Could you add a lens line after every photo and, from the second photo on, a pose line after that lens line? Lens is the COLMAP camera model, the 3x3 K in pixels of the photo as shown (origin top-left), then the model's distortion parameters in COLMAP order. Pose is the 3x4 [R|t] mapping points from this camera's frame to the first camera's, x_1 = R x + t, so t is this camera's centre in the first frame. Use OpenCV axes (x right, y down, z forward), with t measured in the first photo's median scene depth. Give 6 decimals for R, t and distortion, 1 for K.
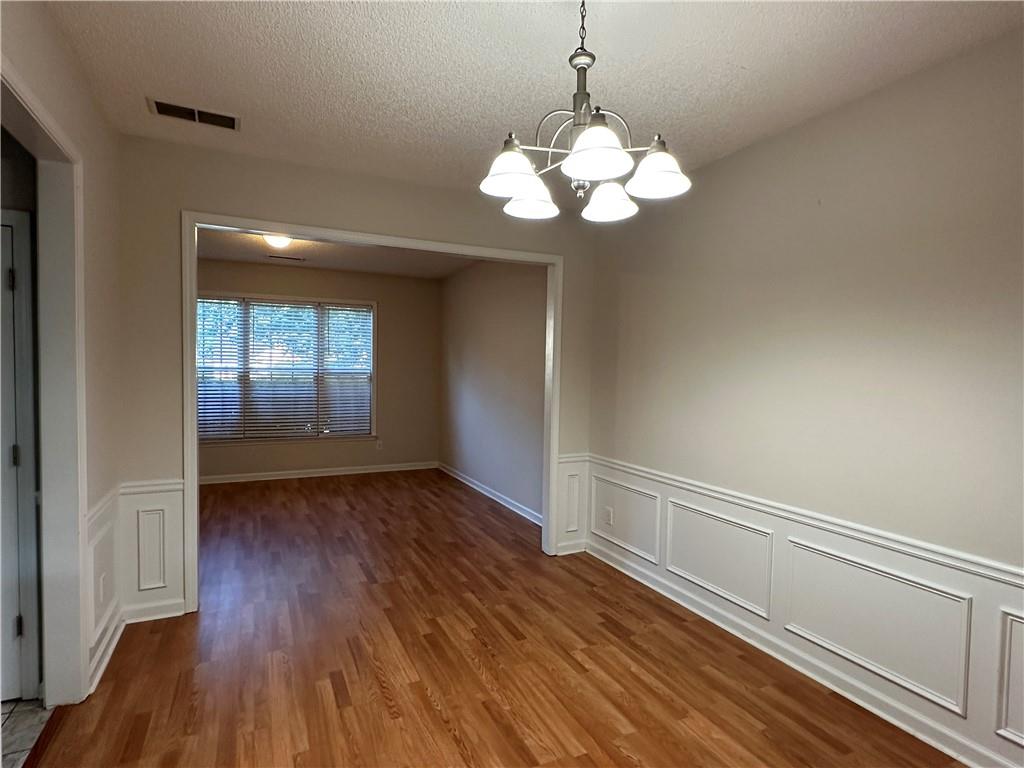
lens RADIAL K [[530.8, 0, 510.9], [0, 530.8, 386.7], [0, 0, 1]] dist [0.000788, 0.000532]
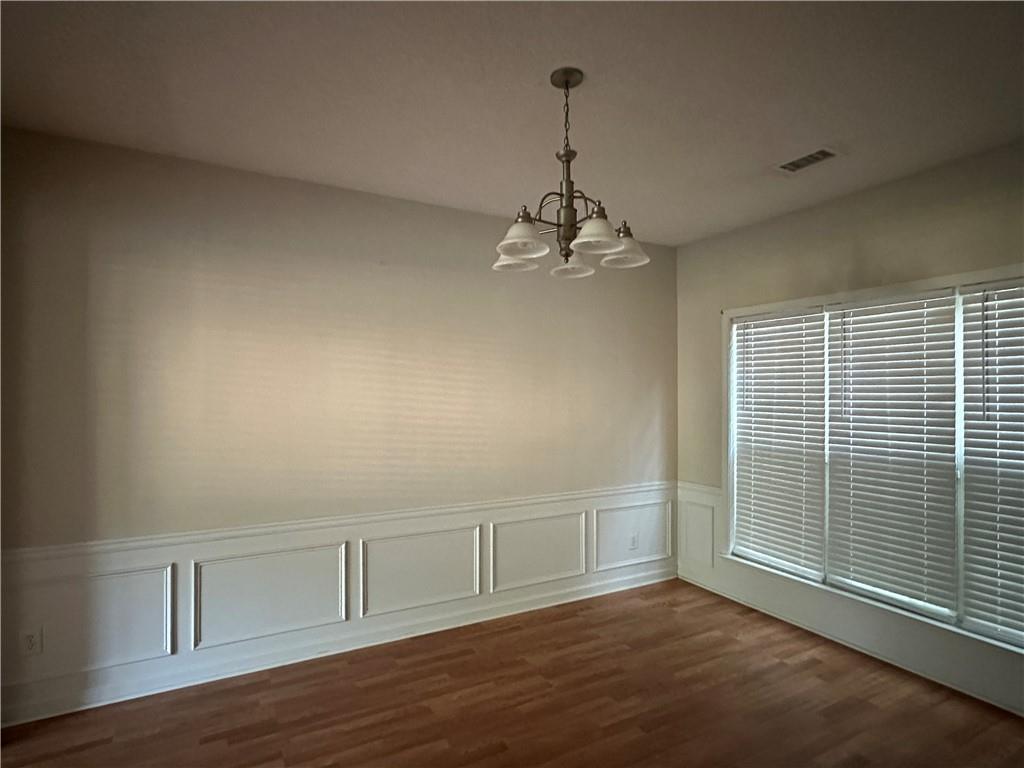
lens RADIAL K [[530.8, 0, 508.9], [0, 530.8, 387.8], [0, 0, 1]] dist [0.000788, 0.000532]
pose [[-0.037846, 0.000681, 0.999283, -0.638424], [0.034322, 0.999411, 0.000619, -0.037039], [-0.998694, 0.034321, -0.037848, 0.687566]]
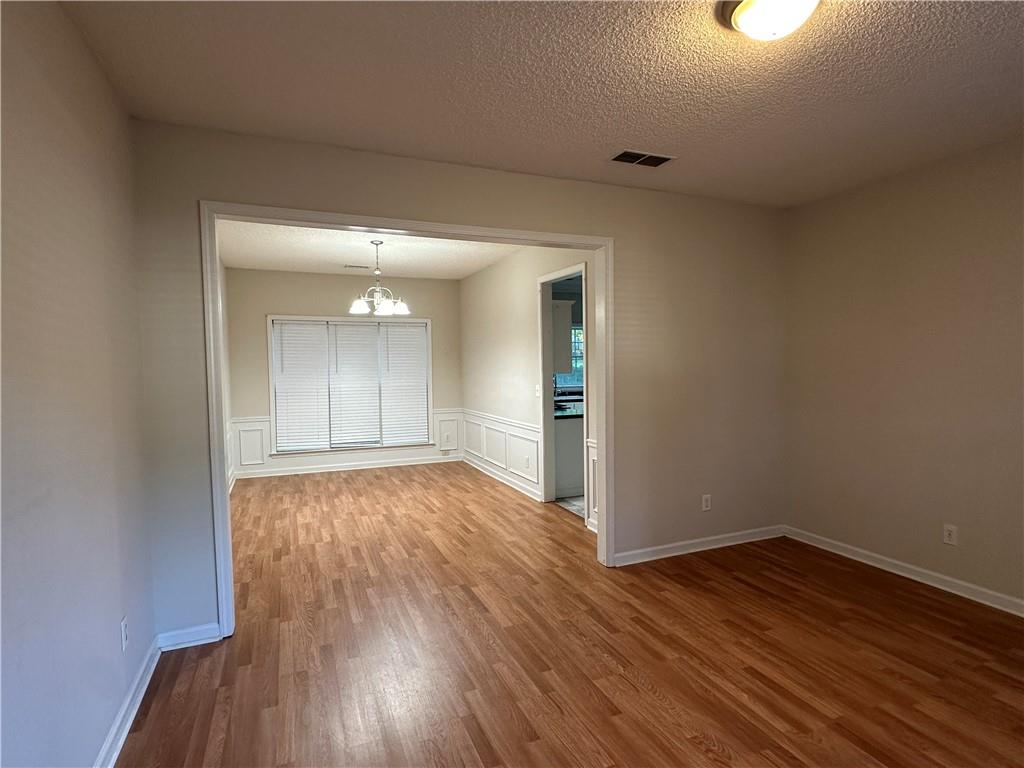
lens RADIAL K [[530.8, 0, 510.7], [0, 530.8, 385.3], [0, 0, 1]] dist [0.000788, 0.000532]
pose [[-0.998578, -0.004136, 0.053141, -0.510874], [0.000325, 0.996494, 0.083665, -0.103978], [-0.053301, 0.083564, -0.995076, 2.501385]]
